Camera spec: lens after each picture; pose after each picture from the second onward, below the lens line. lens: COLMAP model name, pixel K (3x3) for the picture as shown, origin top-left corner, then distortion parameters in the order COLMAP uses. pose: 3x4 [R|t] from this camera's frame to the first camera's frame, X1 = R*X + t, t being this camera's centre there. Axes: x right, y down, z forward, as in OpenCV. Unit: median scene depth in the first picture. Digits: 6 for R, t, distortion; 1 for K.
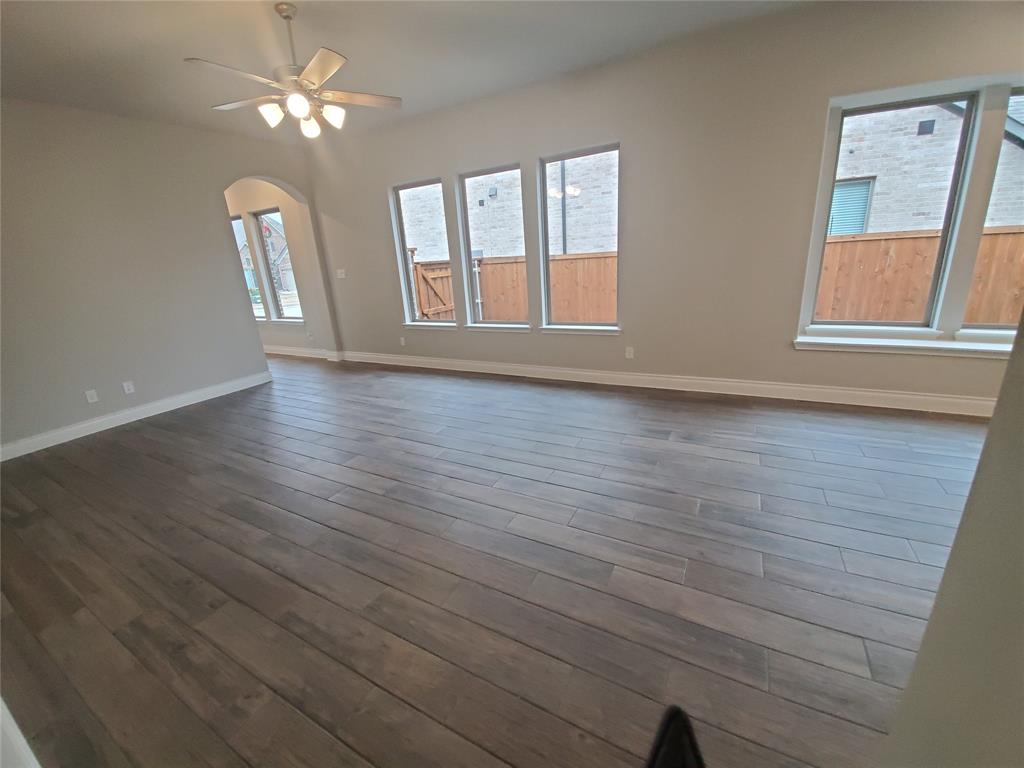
lens RADIAL K [[405.7, 0, 515.1], [0, 405.7, 384.0], [0, 0, 1]] dist [-0.012187, -0.003124]
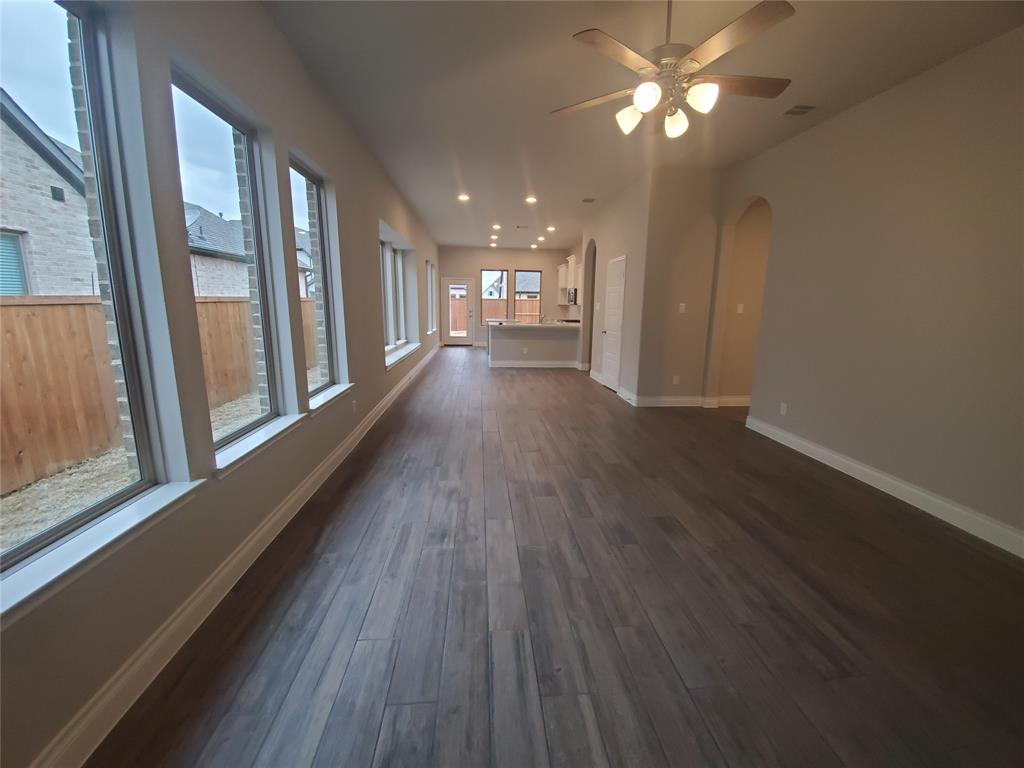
lens RADIAL K [[405.7, 0, 510.9], [0, 405.7, 381.2], [0, 0, 1]] dist [-0.012187, -0.003124]
pose [[-0.538333, -0.106032, 0.836035, -0.437633], [0.276625, 0.914852, 0.294150, -0.197347], [-0.796038, 0.389619, -0.463164, 0.730635]]
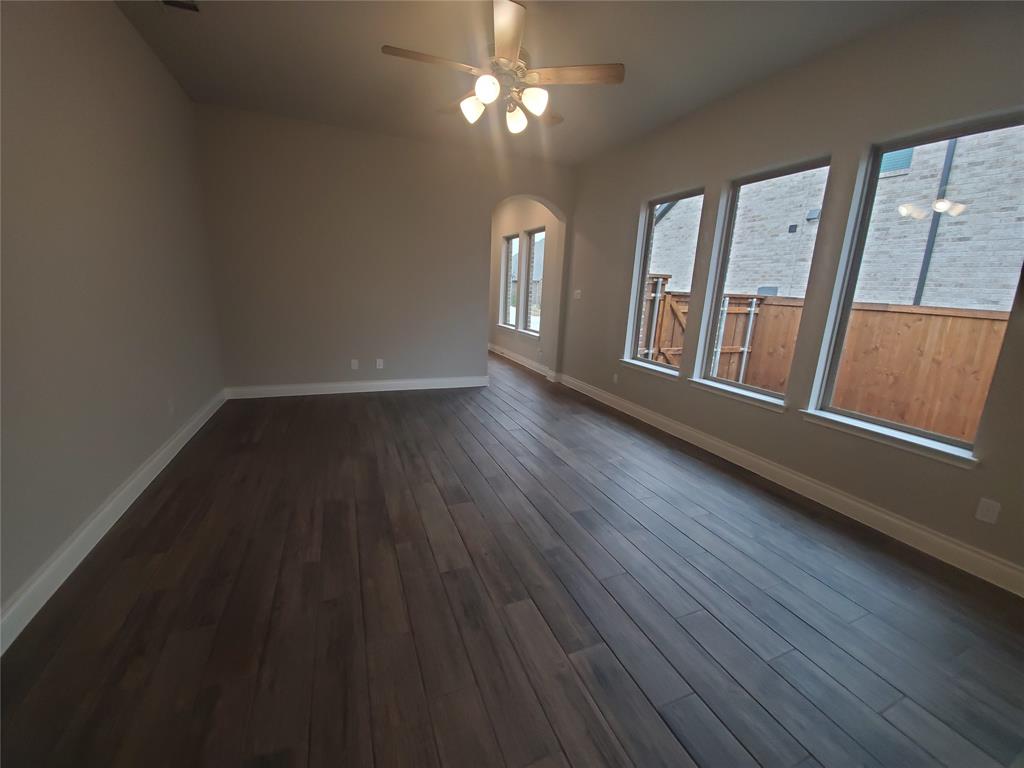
lens RADIAL K [[405.7, 0, 507.5], [0, 405.7, 384.6], [0, 0, 1]] dist [-0.012187, -0.003124]
pose [[0.763712, 0.241060, -0.598860, 0.055800], [-0.276727, 0.960359, 0.033671, -0.052088], [0.583237, 0.140006, 0.800145, 0.162445]]
